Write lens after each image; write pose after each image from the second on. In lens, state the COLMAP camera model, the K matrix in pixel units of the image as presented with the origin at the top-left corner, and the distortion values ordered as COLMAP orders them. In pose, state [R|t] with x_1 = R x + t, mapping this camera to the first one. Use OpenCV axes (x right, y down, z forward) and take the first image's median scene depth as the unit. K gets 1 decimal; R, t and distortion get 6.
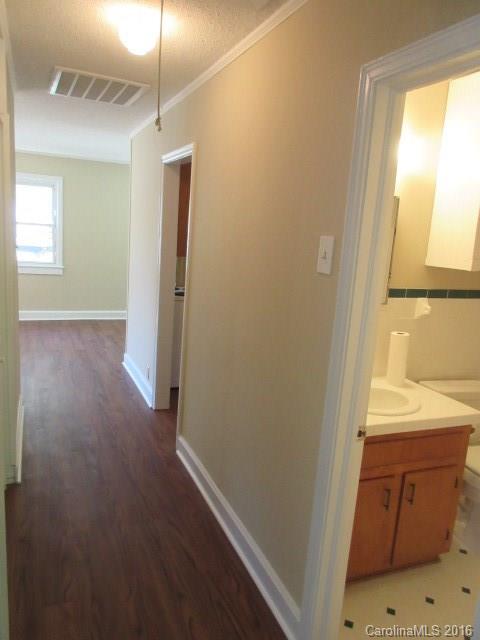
lens RADIAL K [[478.0, 0, 240.0], [0, 478.0, 320.0], [0, 0, 1]] dist [-0.037141, 0.002202]
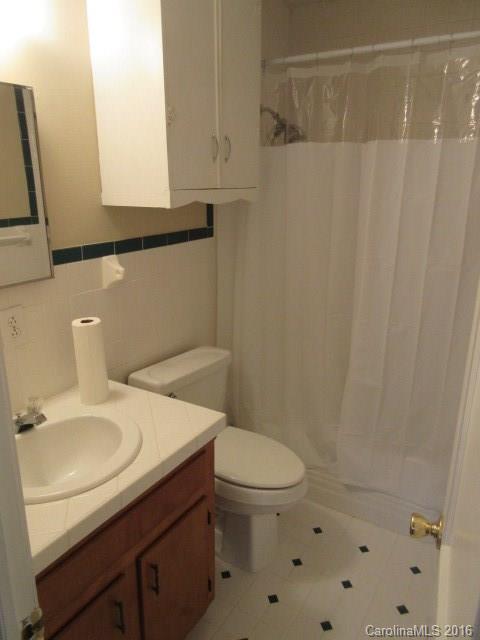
lens RADIAL K [[470.4, 0, 240.0], [0, 470.4, 320.0], [0, 0, 1]] dist [0.022798, 0.002502]
pose [[0.799872, -0.225285, 0.556283, 0.153230], [0.150261, 0.972527, 0.177798, -0.051549], [-0.581056, -0.058628, 0.811749, 0.377532]]
